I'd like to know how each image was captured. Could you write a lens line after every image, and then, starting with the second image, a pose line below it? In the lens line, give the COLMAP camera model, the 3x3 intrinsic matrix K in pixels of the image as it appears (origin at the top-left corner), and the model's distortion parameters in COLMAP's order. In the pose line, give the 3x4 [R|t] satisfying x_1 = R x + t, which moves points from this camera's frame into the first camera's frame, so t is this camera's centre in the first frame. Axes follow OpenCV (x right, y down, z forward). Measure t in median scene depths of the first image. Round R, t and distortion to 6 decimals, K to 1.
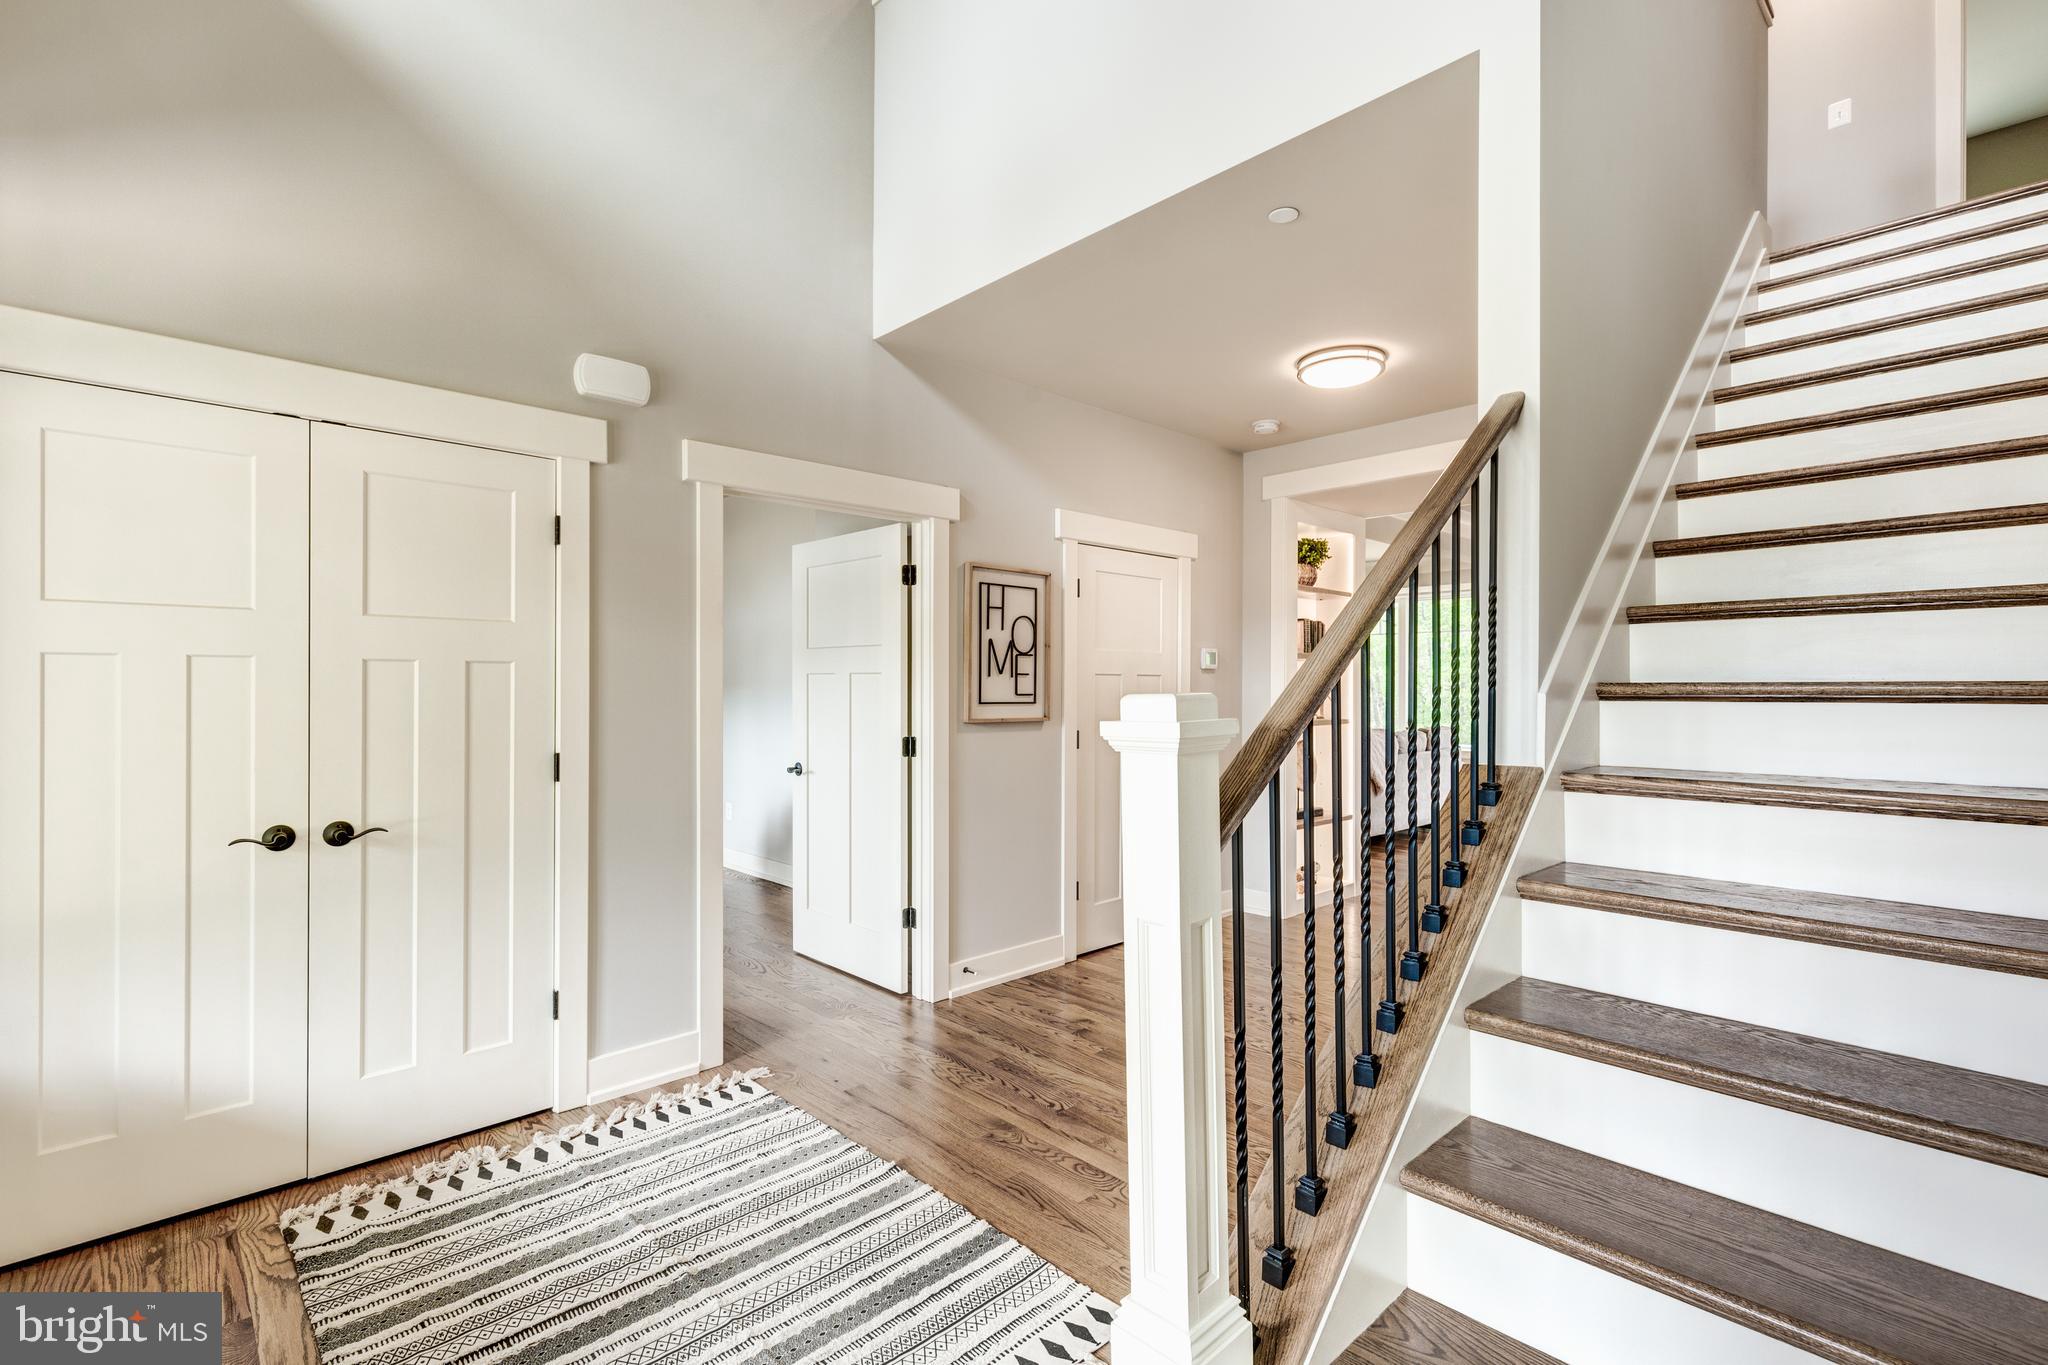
lens RADIAL K [[930.5, 0, 1010.7], [0, 930.5, 683.3], [0, 0, 1]] dist [0.009052, -0.000176]
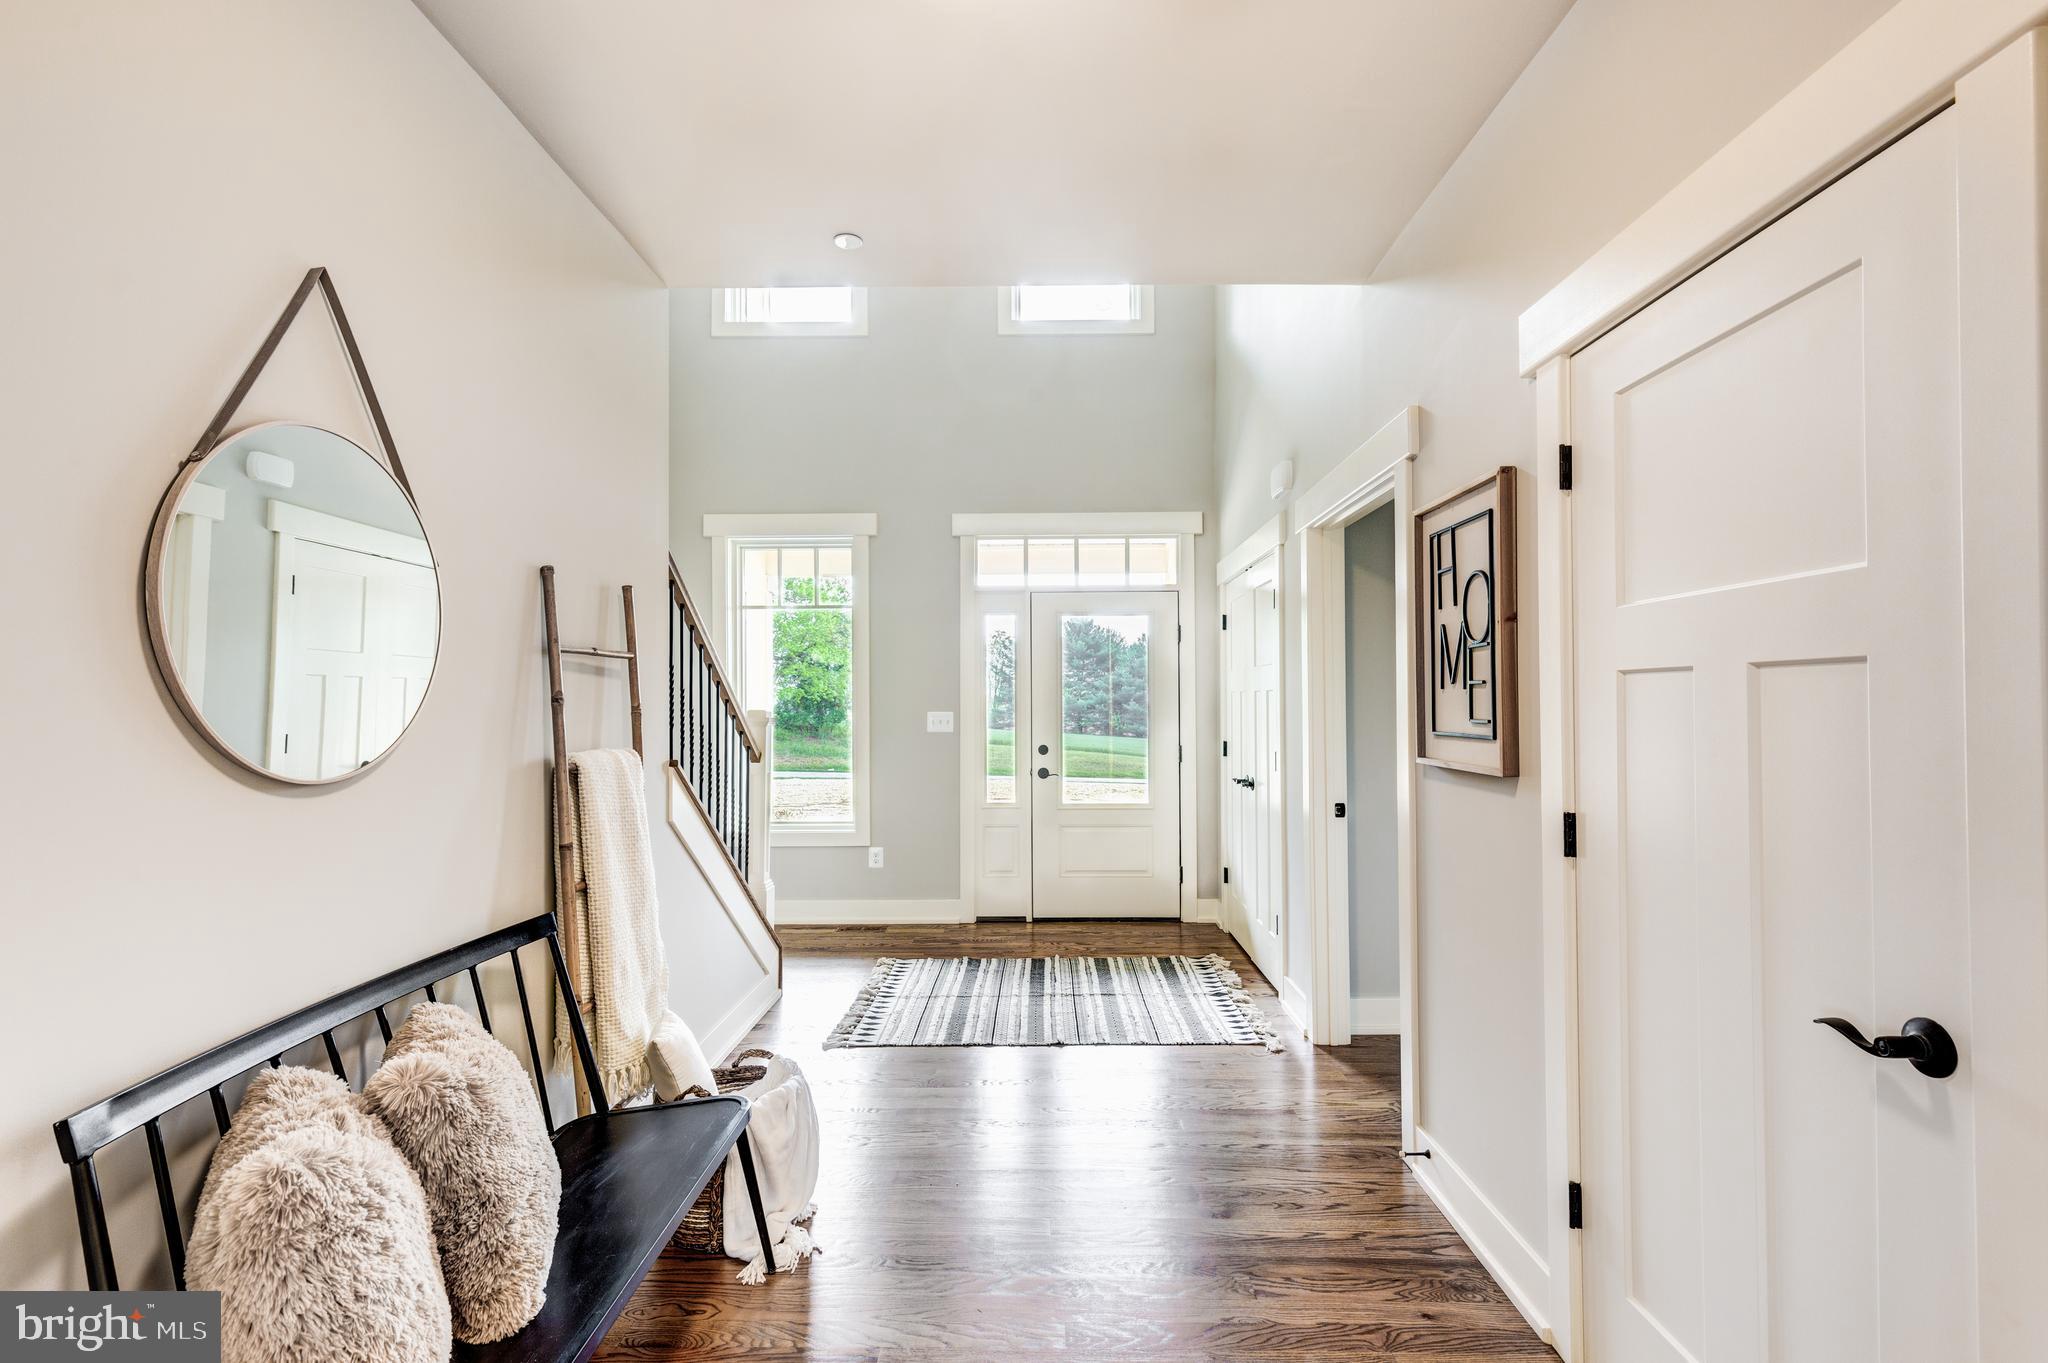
lens RADIAL K [[930.5, 0, 1018.0], [0, 930.5, 697.0], [0, 0, 1]] dist [0.009052, -0.000176]
pose [[-0.704713, -0.004243, -0.709480, 0.564967], [0.011024, 0.999796, -0.016928, 0.004364], [0.709407, -0.019751, -0.704522, 1.179408]]
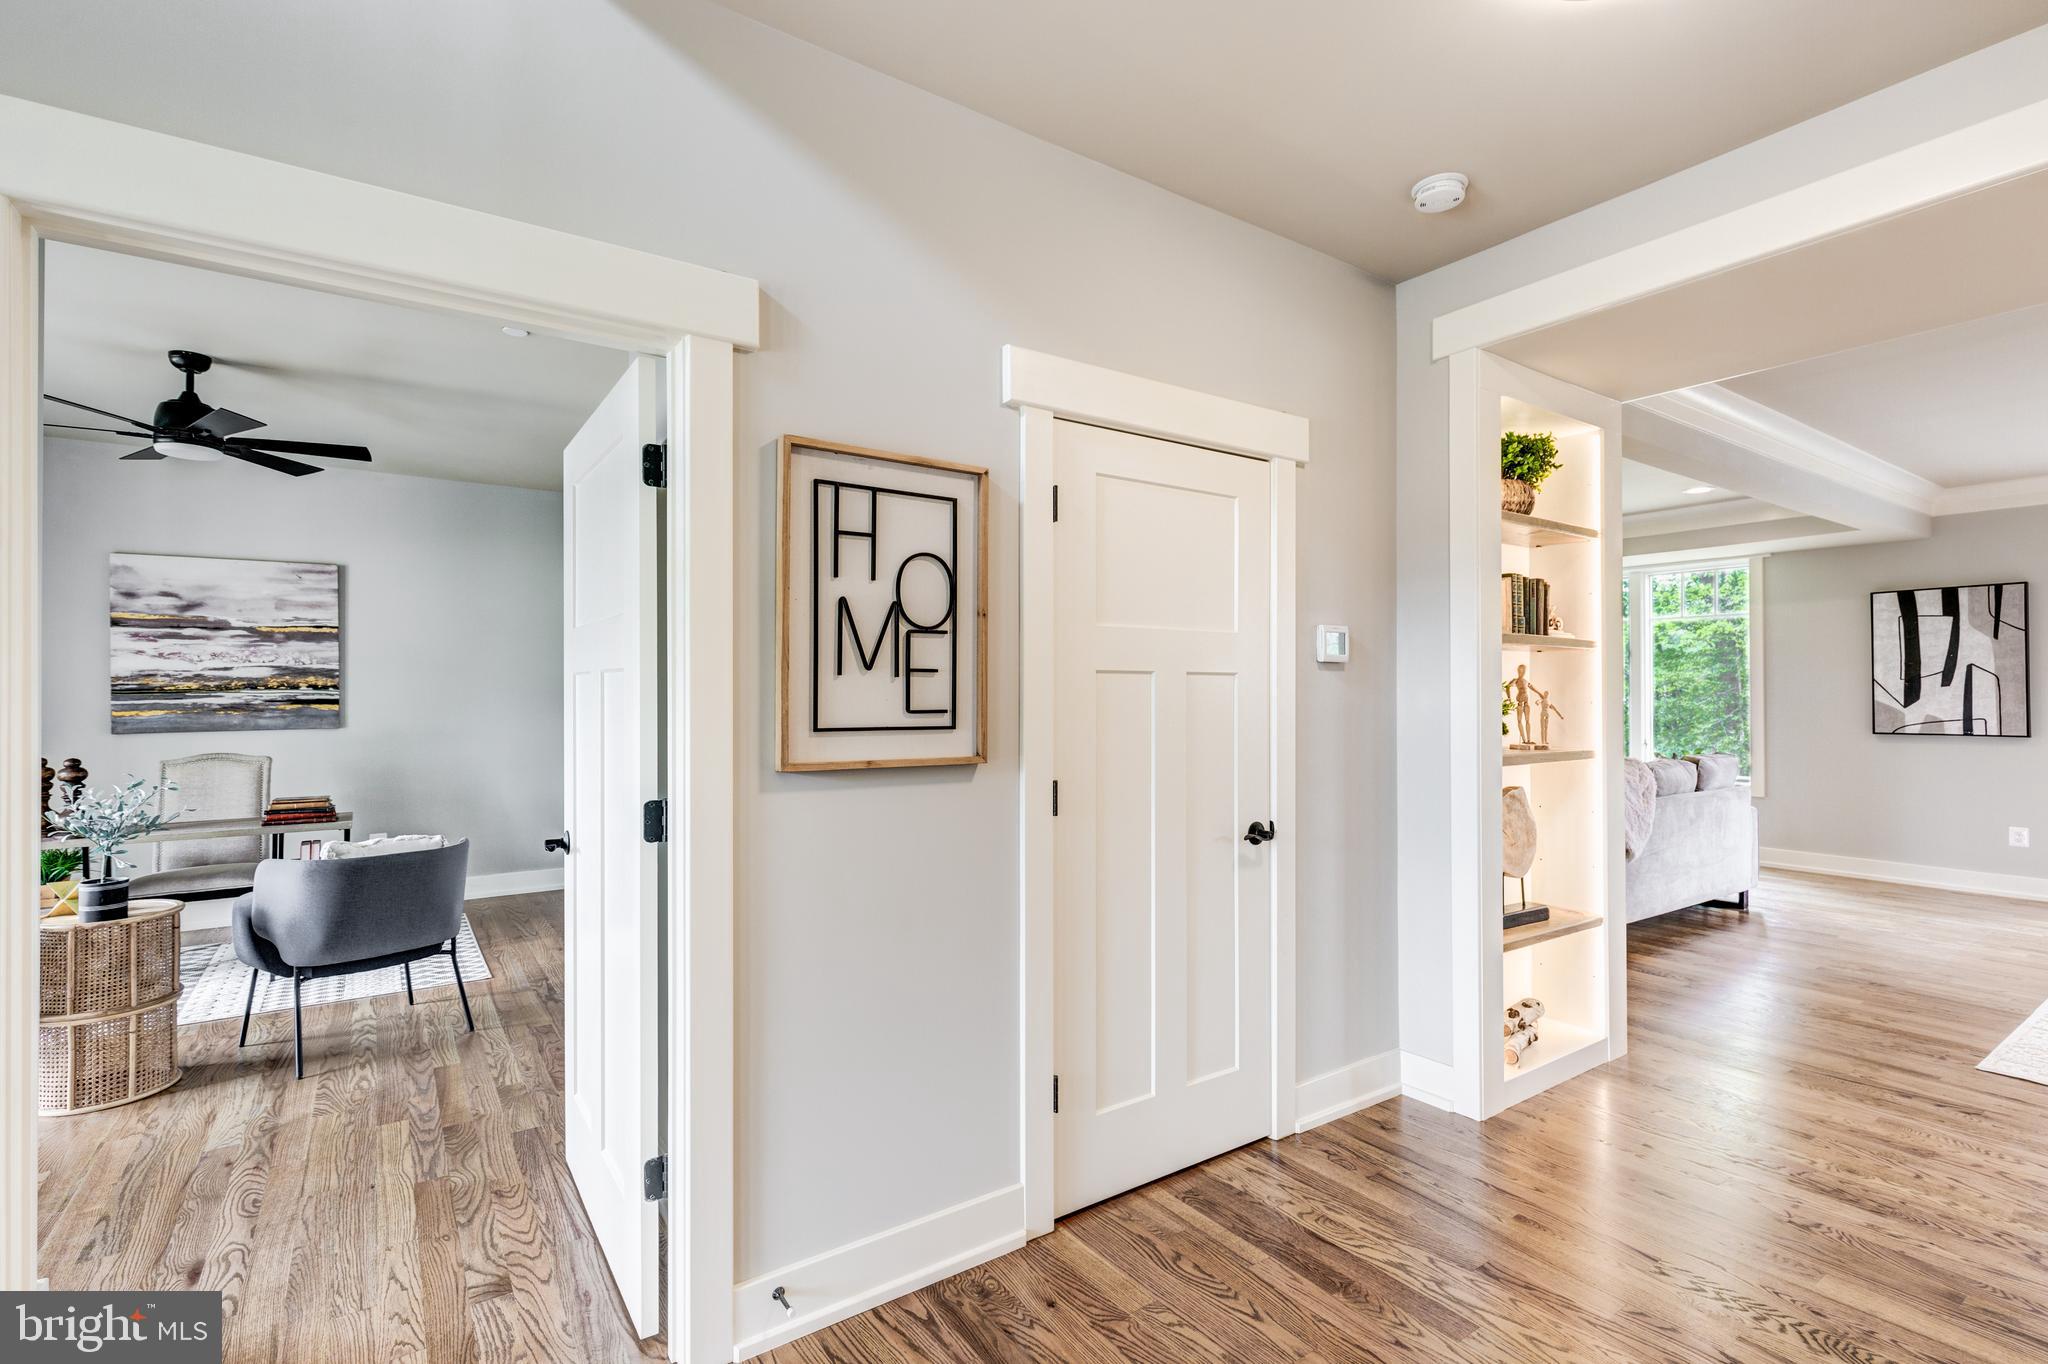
lens RADIAL K [[930.5, 0, 1035.1], [0, 930.5, 686.6], [0, 0, 1]] dist [0.009052, -0.000176]
pose [[0.989120, -0.004342, -0.147046, 0.144018], [0.003705, 0.999983, -0.004606, 0.001508], [0.147063, 0.004011, 0.989119, 0.514643]]
